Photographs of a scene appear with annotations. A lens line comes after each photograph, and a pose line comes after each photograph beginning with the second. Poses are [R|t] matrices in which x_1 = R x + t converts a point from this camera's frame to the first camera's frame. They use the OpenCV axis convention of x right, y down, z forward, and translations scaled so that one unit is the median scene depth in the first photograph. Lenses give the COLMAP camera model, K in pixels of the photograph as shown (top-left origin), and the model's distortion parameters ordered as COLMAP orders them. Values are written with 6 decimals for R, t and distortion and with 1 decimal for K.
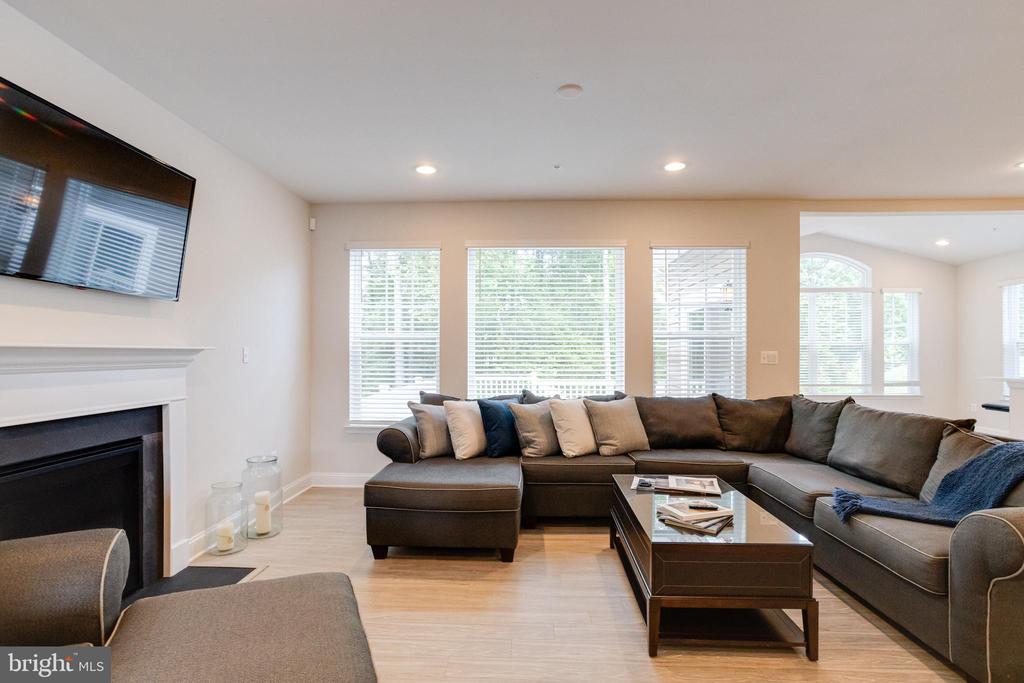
lens RADIAL K [[490.7, 0, 512.3], [0, 490.7, 352.7], [0, 0, 1]] dist [-0.020367, 0.007598]
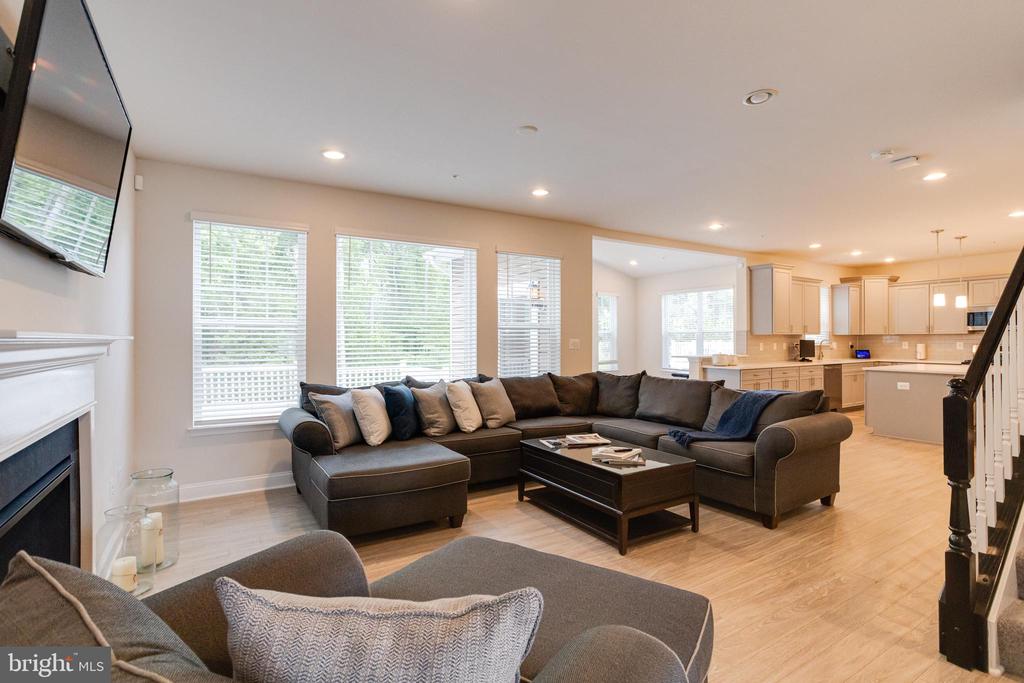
lens RADIAL K [[490.7, 0, 509.6], [0, 490.7, 335.8], [0, 0, 1]] dist [-0.020367, 0.007598]
pose [[0.835435, 0.002161, 0.549585, -0.419787], [0.002048, 0.999973, -0.007045, -0.003810], [-0.549585, 0.007012, 0.835408, -0.008464]]
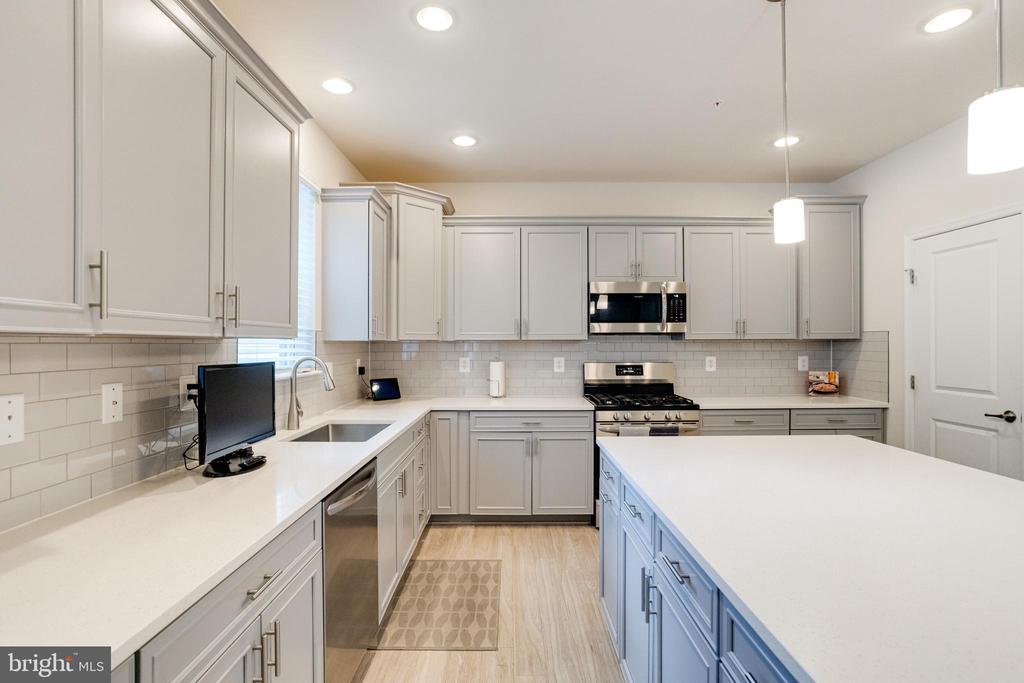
lens RADIAL K [[490.7, 0, 513.2], [0, 490.7, 344.7], [0, 0, 1]] dist [-0.020367, 0.007598]
pose [[-0.034888, -0.001093, 0.999391, 2.876974], [0.002314, 0.999997, 0.001174, -0.024493], [-0.999389, 0.002354, -0.034885, 1.514275]]
